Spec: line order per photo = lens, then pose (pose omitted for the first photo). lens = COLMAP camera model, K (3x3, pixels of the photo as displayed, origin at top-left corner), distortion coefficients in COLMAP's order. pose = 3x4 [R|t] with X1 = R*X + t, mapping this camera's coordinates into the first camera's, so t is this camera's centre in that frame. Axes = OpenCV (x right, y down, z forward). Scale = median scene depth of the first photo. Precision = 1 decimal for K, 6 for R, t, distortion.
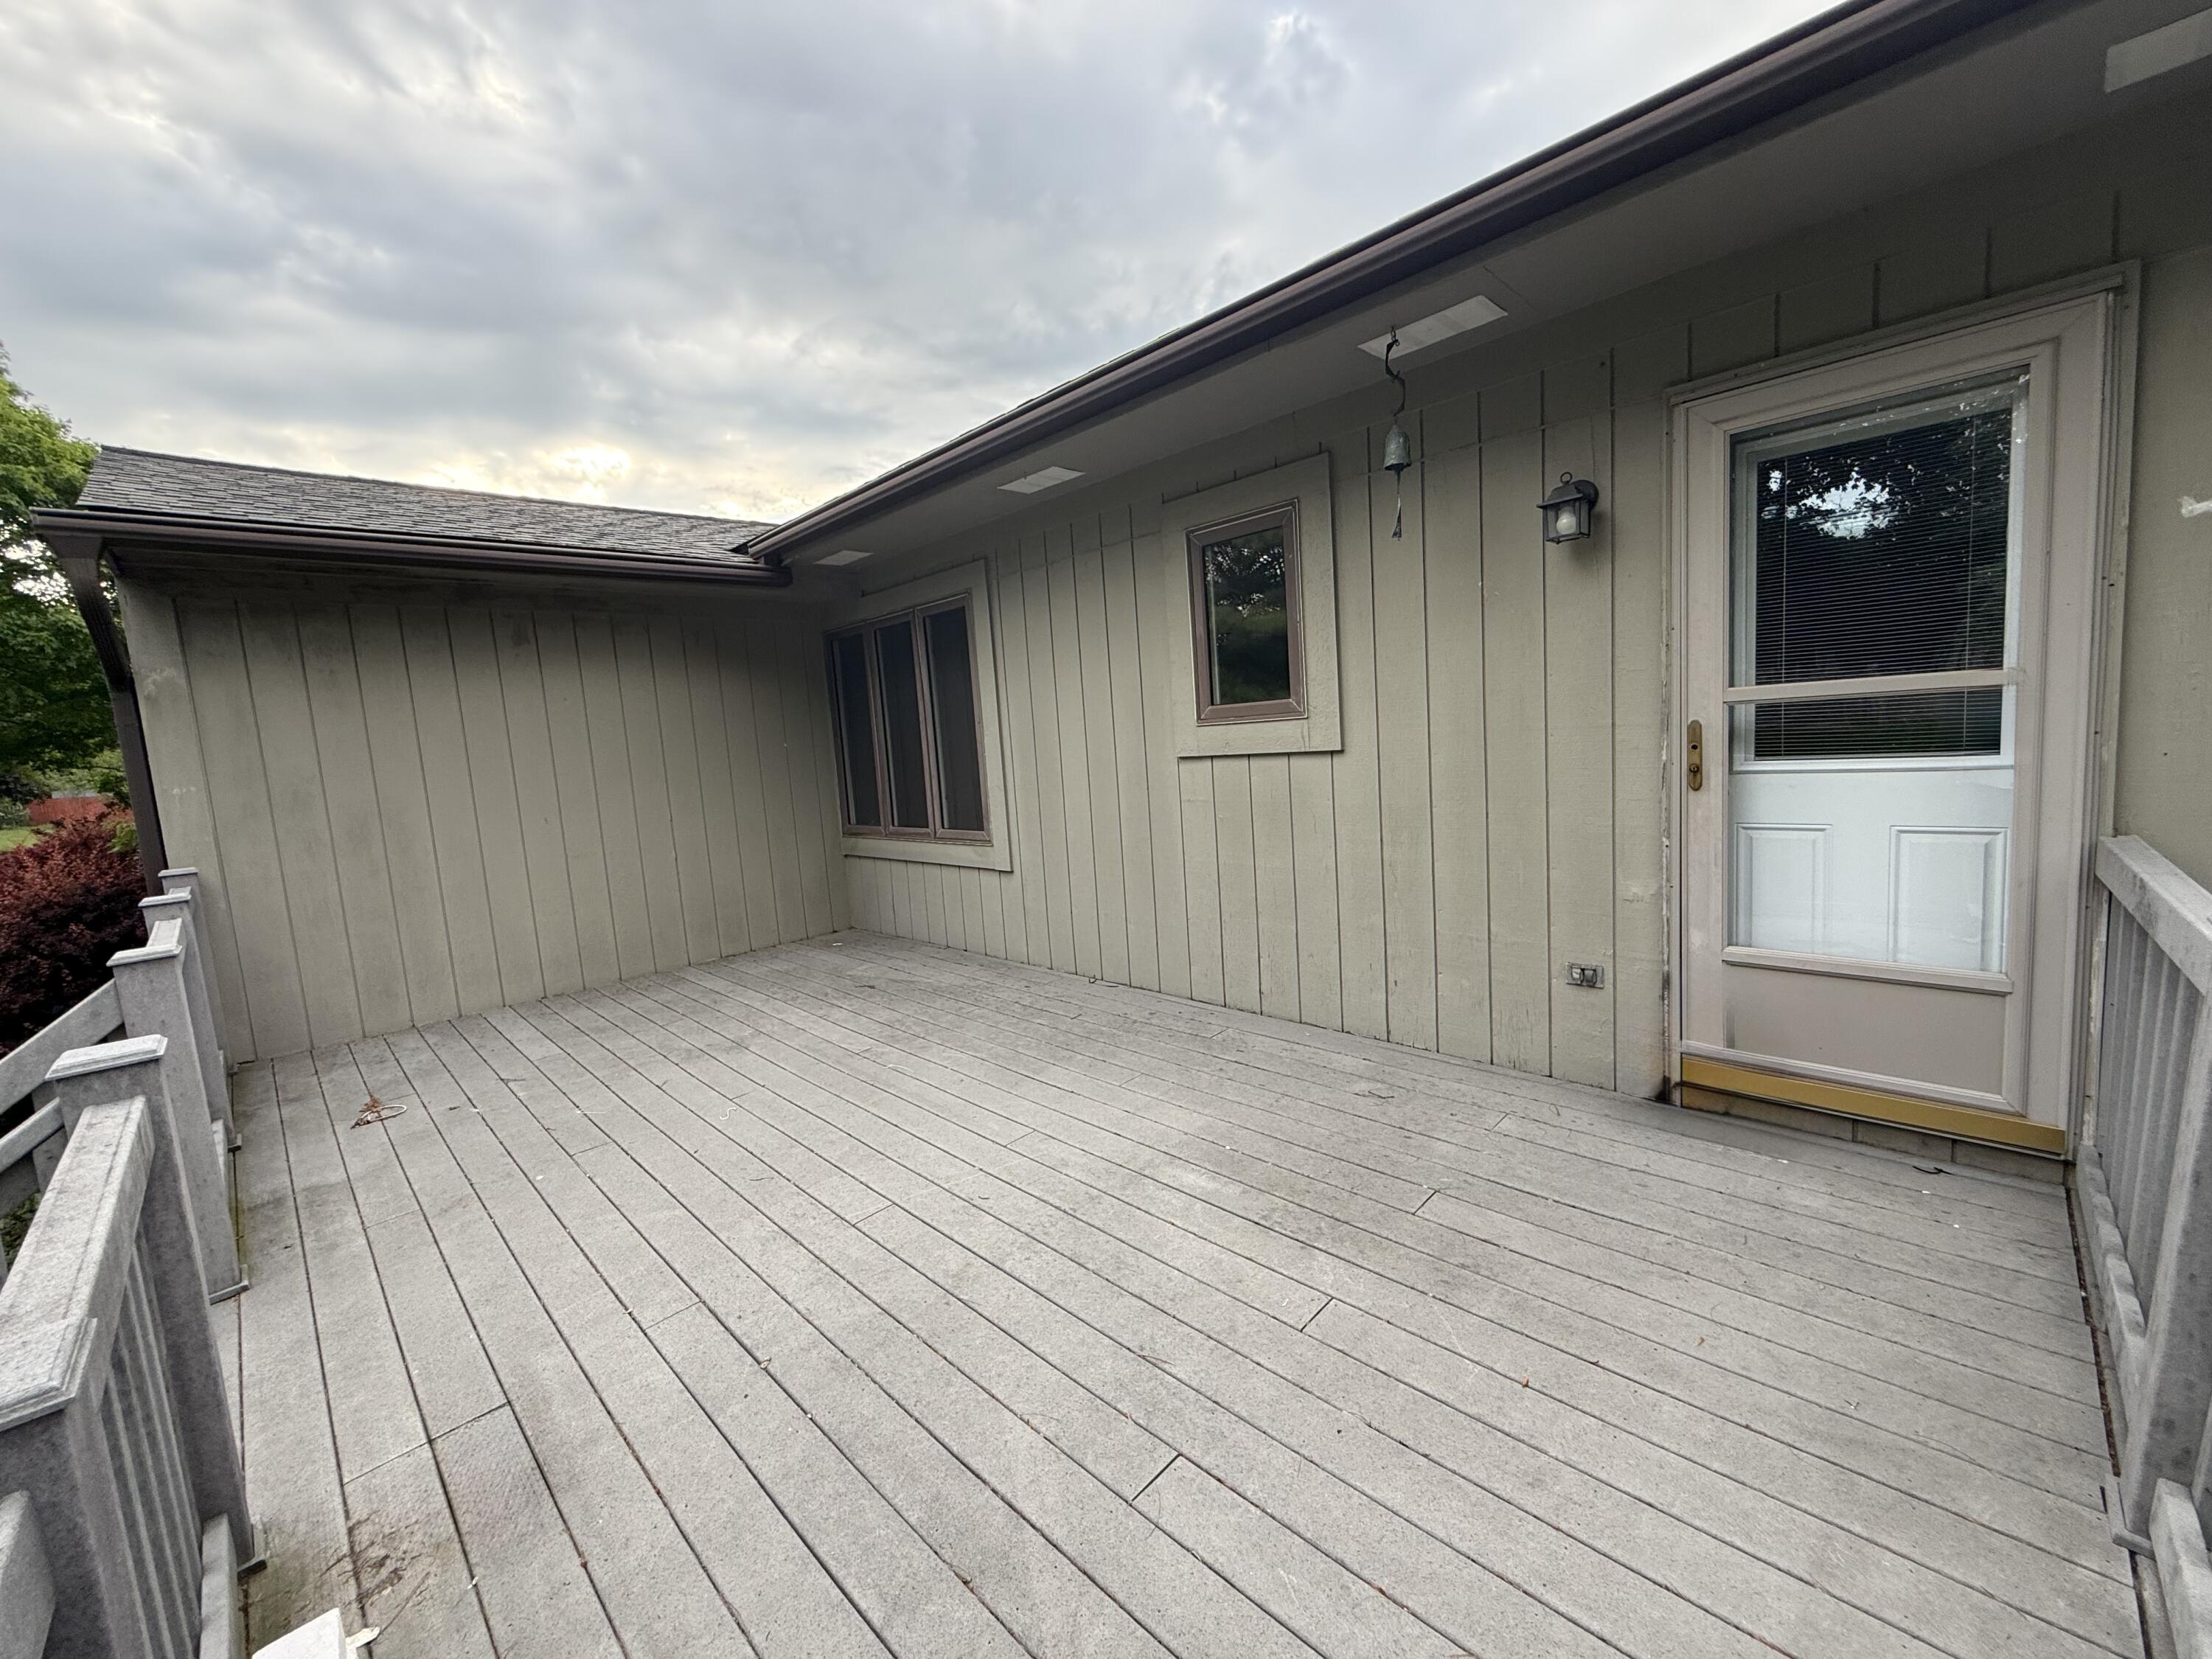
lens RADIAL K [[880.6, 0, 1123.2], [0, 880.6, 825.6], [0, 0, 1]] dist [0.001288, -0.000596]
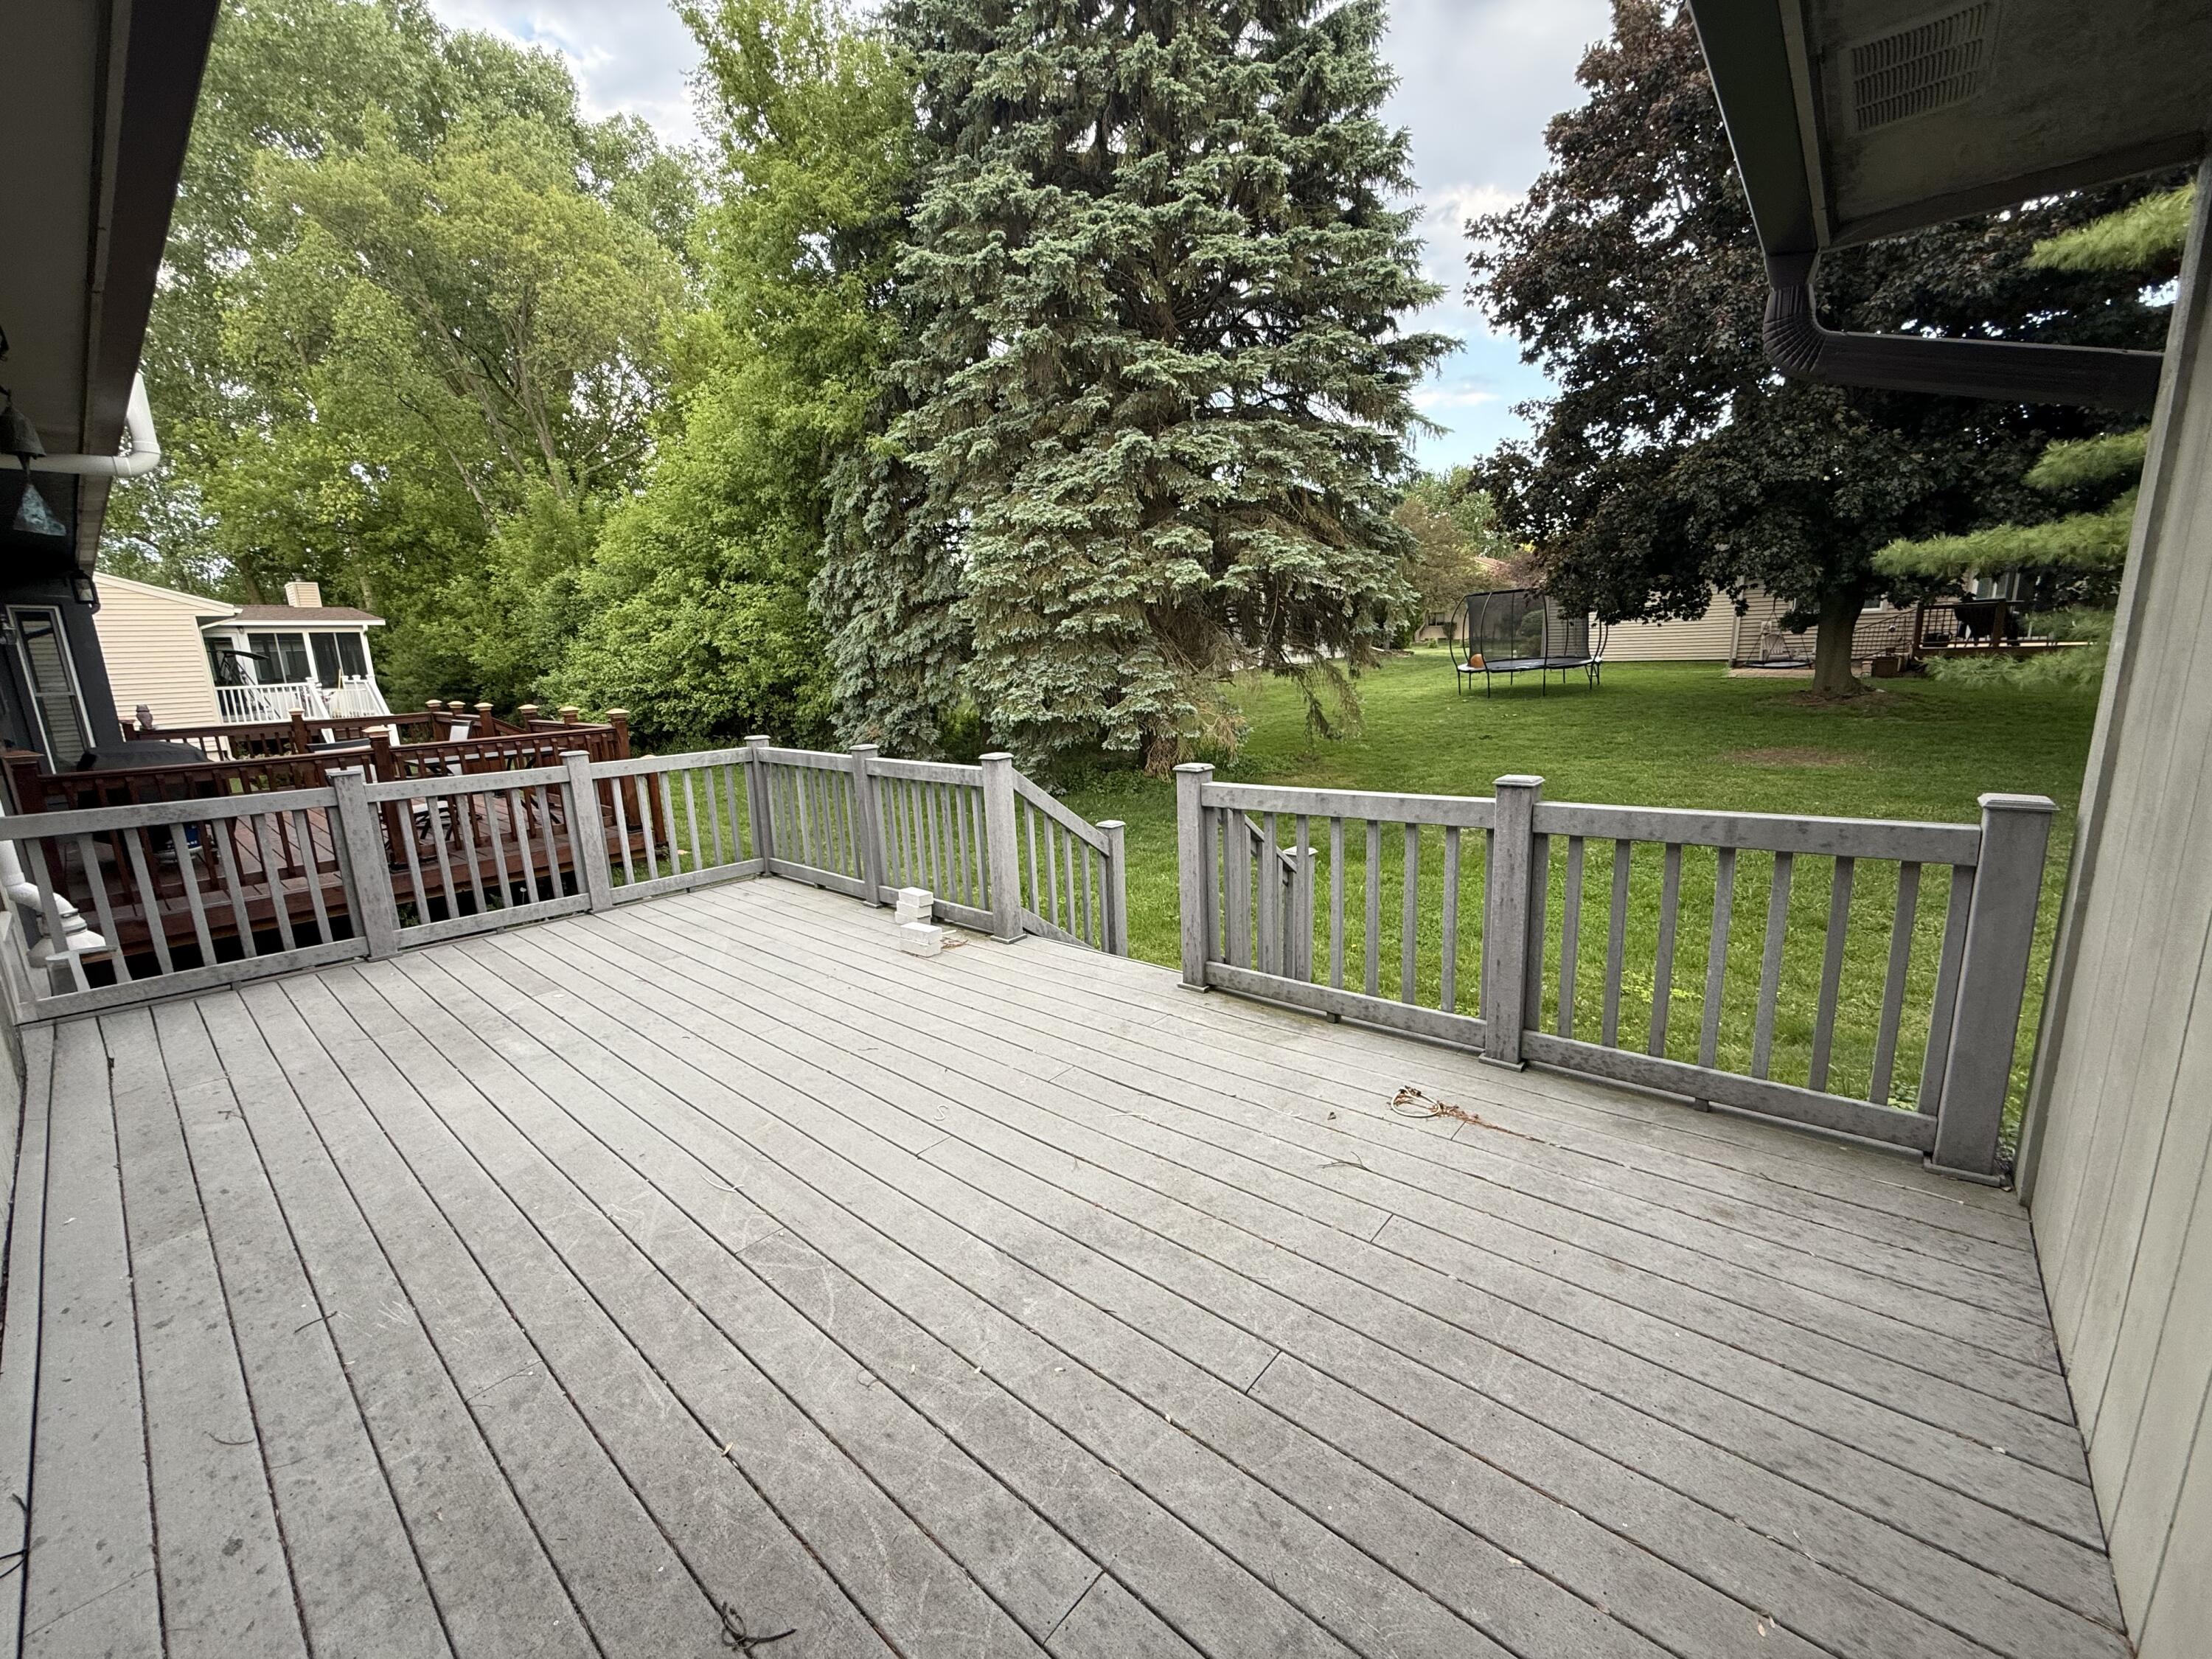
lens RADIAL K [[880.6, 0, 1105.2], [0, 880.6, 827.0], [0, 0, 1]] dist [0.001288, -0.000596]
pose [[-0.992485, 0.117340, -0.034709, -0.699543], [0.100848, 0.945015, 0.311090, -0.202722], [0.069304, 0.305252, -0.949746, 1.988000]]
